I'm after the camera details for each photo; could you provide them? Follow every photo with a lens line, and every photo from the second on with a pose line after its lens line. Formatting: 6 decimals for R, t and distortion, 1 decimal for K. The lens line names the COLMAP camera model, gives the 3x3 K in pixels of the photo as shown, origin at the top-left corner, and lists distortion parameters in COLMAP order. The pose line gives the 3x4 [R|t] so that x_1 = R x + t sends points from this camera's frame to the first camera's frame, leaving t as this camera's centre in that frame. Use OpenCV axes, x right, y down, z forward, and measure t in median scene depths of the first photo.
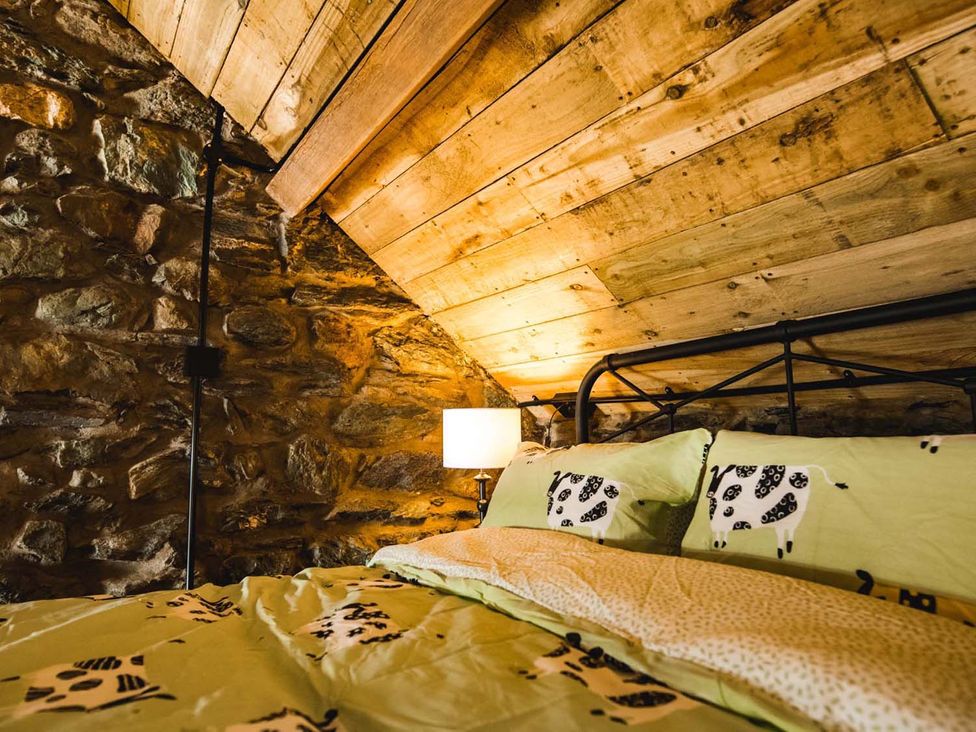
lens RADIAL K [[642.4, 0, 497.0], [0, 642.4, 360.3], [0, 0, 1]] dist [0.002132, -0.003326]
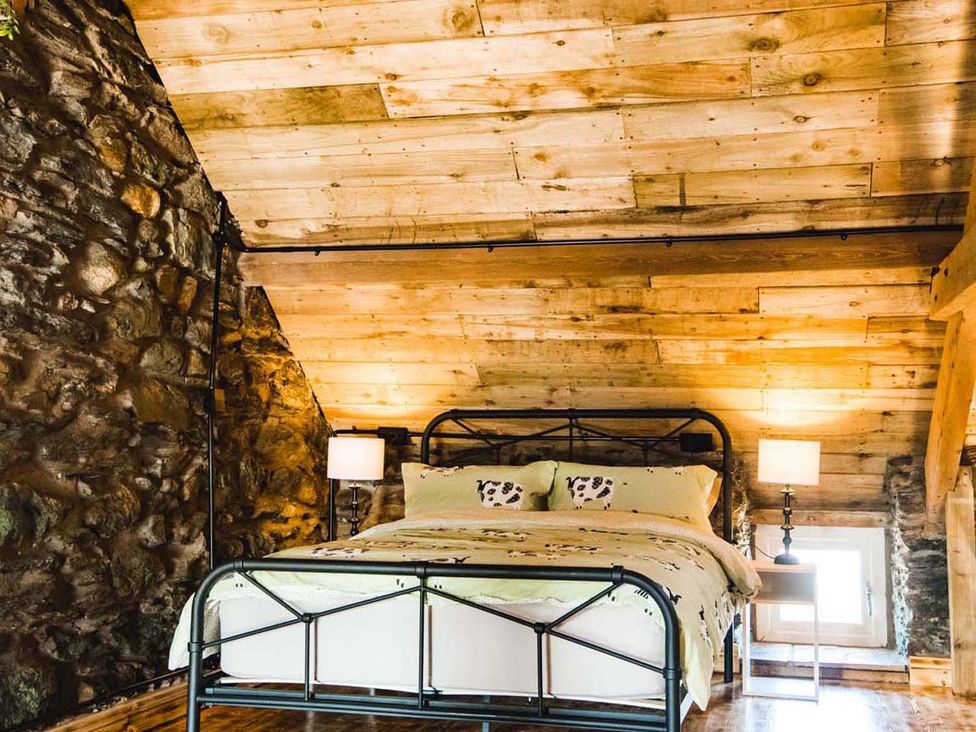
lens RADIAL K [[1133.9, 0, 488.0], [0, 1133.9, 366.0], [0, 0, 1]] dist [0.008675, 0.013741]
pose [[0.742187, 0.070707, 0.666453, -1.662973], [-0.107584, 0.994092, 0.014343, -0.167392], [-0.661502, -0.082345, 0.745409, -1.163861]]
